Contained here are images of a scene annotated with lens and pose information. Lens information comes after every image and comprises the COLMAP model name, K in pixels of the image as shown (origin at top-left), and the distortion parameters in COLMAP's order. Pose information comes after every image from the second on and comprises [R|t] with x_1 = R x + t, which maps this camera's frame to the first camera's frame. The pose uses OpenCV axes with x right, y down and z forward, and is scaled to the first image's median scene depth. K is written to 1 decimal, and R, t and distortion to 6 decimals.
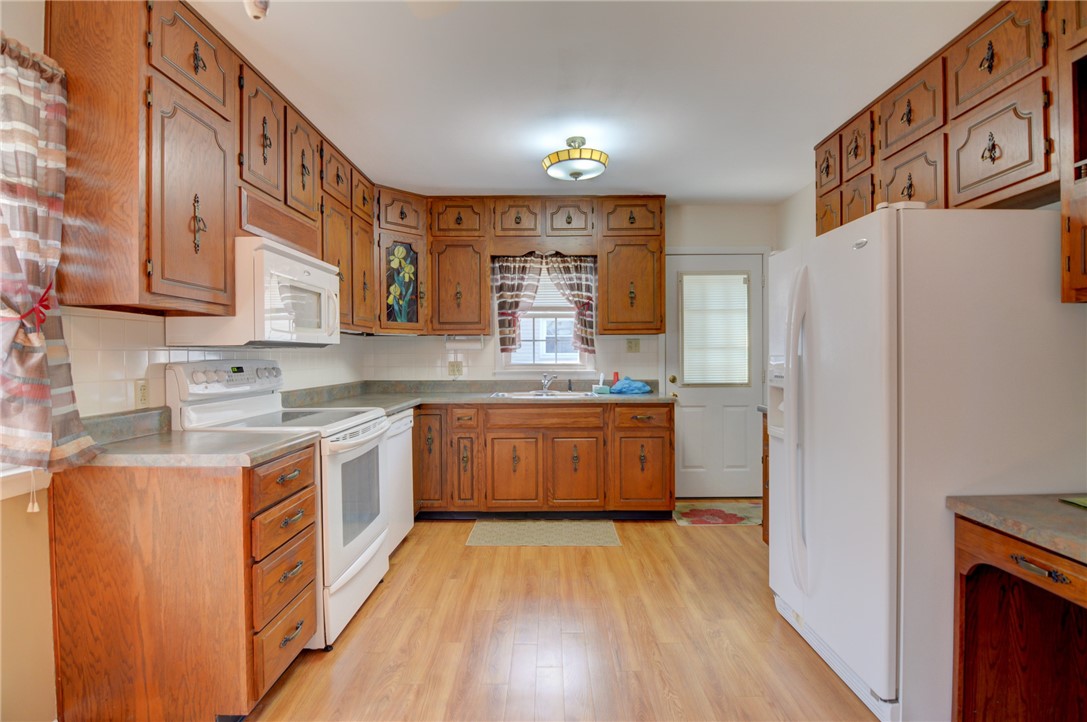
lens RADIAL K [[524.5, 0, 542.5], [0, 524.5, 363.3], [0, 0, 1]] dist [-0.000698, -0.013349]
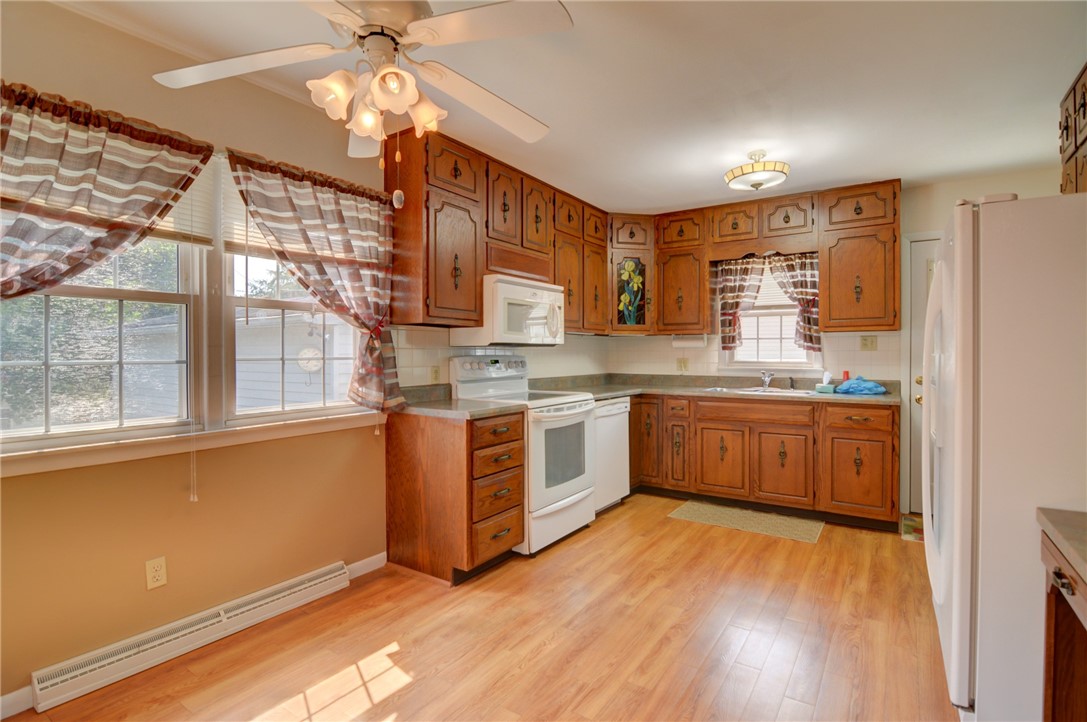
lens RADIAL K [[524.5, 0, 542.5], [0, 524.5, 363.3], [0, 0, 1]] dist [-0.000698, -0.013349]
pose [[0.833687, 0.015096, -0.552030, 0.292092], [-0.012042, 0.999886, 0.009157, 0.000931], [0.552105, -0.000987, 0.833774, -0.135565]]
